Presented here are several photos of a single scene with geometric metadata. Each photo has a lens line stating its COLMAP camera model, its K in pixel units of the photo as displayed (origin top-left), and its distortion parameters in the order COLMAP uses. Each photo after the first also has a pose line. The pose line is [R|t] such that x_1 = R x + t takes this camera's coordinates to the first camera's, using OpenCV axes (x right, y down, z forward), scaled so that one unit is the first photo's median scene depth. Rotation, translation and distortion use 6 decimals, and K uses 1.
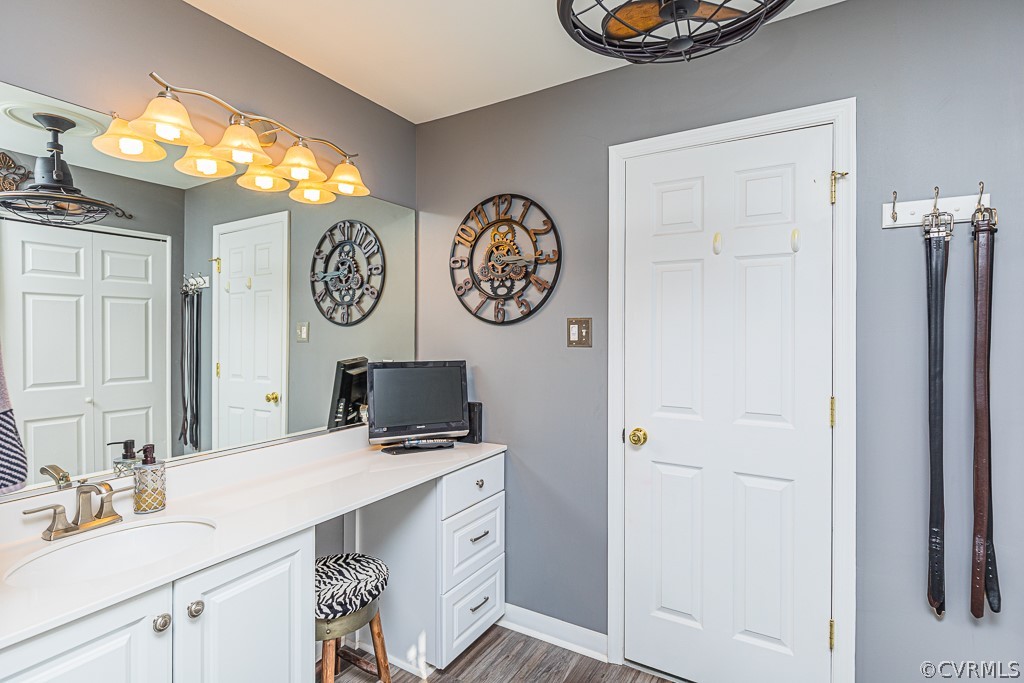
lens RADIAL K [[506.7, 0, 508.5], [0, 506.7, 334.9], [0, 0, 1]] dist [-0.011207, 0.000465]
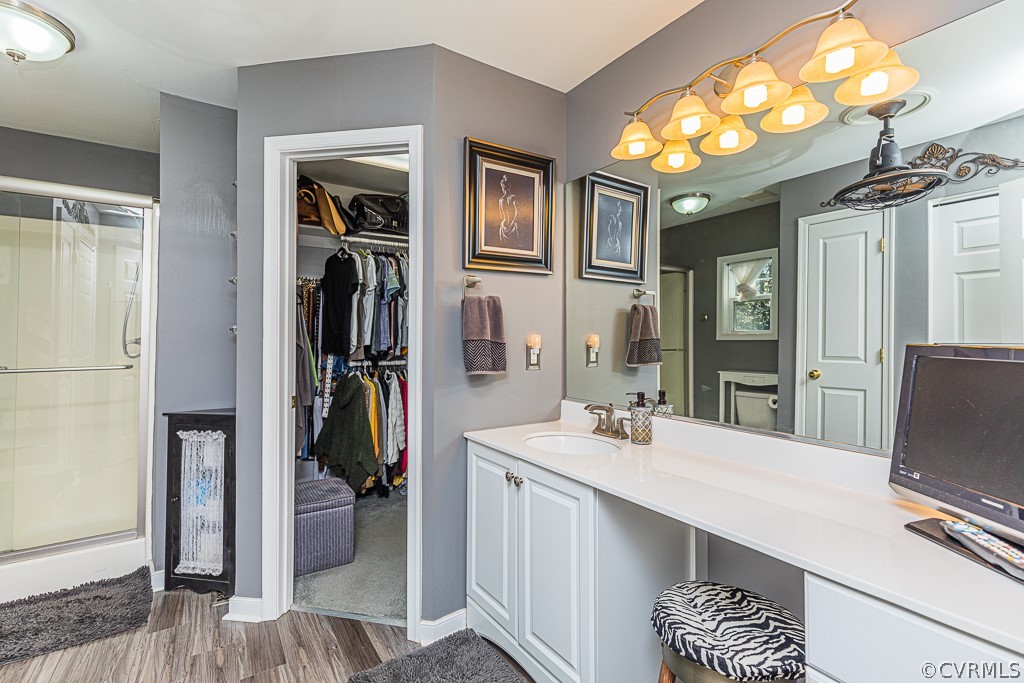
lens RADIAL K [[459.7, 0, 506.1], [0, 459.7, 333.7], [0, 0, 1]] dist [0.004897, -0.000892]
pose [[-0.443564, 0.002896, -0.896238, 0.450344], [-0.001125, 0.999992, 0.003788, 0.056941], [0.896242, 0.002688, -0.443557, 1.081687]]
